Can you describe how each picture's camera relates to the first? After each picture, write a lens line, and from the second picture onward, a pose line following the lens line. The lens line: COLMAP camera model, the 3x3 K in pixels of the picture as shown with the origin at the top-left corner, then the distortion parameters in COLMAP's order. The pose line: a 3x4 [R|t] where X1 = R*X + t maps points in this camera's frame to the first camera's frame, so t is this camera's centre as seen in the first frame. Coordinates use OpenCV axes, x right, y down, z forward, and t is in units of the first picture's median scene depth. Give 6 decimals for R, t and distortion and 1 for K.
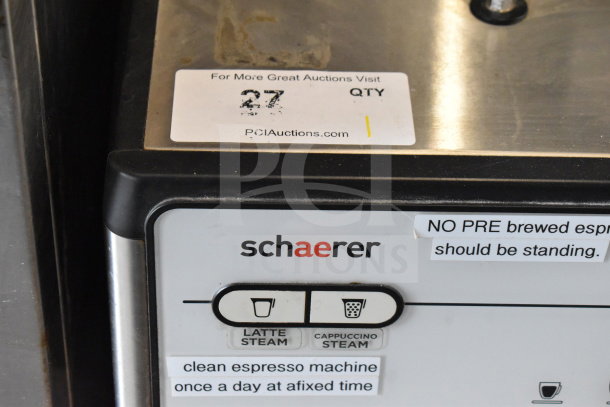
lens RADIAL K [[1404.9, 0, 303.3], [0, 1404.9, 203.4], [0, 0, 1]] dist [0.042420, 0.000000]
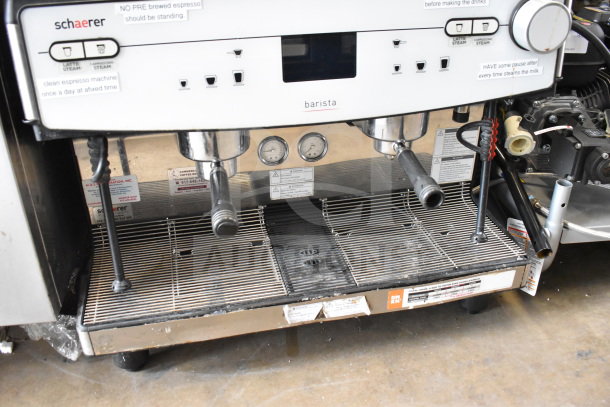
lens RADIAL K [[570.8, 0, 304.6], [0, 570.8, 202.4], [0, 0, 1]] dist [-0.082768, 0.000000]
pose [[0.978720, -0.138405, 0.151495, 0.218068], [0.167520, 0.965293, -0.200367, 0.653803], [-0.118505, 0.221482, 0.967937, -0.048536]]
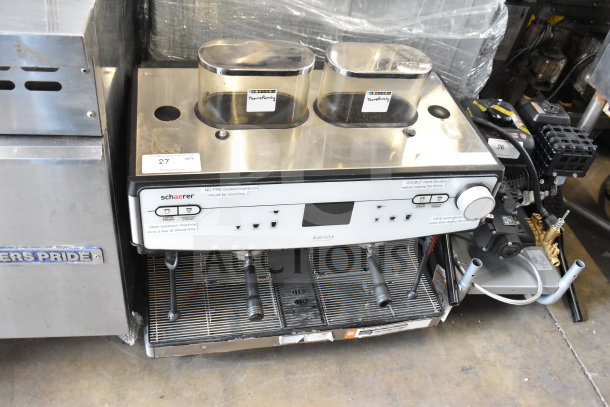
lens RADIAL K [[552.9, 0, 306.1], [0, 552.9, 200.3], [0, 0, 1]] dist [-0.092289, 0.000000]
pose [[0.977051, -0.057825, 0.205005, 0.041852], [0.047318, 0.997321, 0.055790, -0.031091], [-0.207682, -0.044809, 0.977170, -0.682181]]
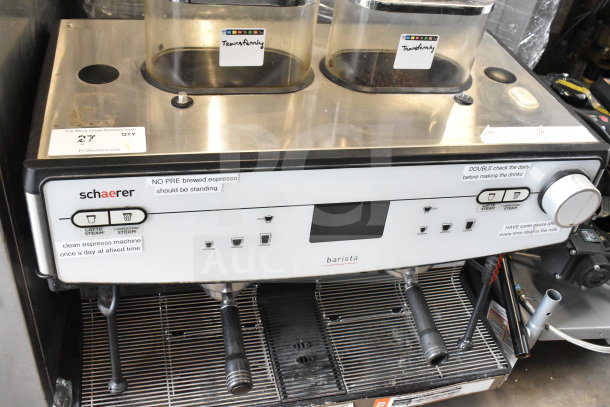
lens RADIAL K [[606.9, 0, 304.2], [0, 606.9, 199.9], [0, 0, 1]] dist [-0.081003, 0.000000]
pose [[0.972596, -0.068305, 0.222241, 0.107440], [0.072850, 0.997267, -0.012307, 0.080661], [-0.220793, 0.028160, 0.974914, -0.156987]]
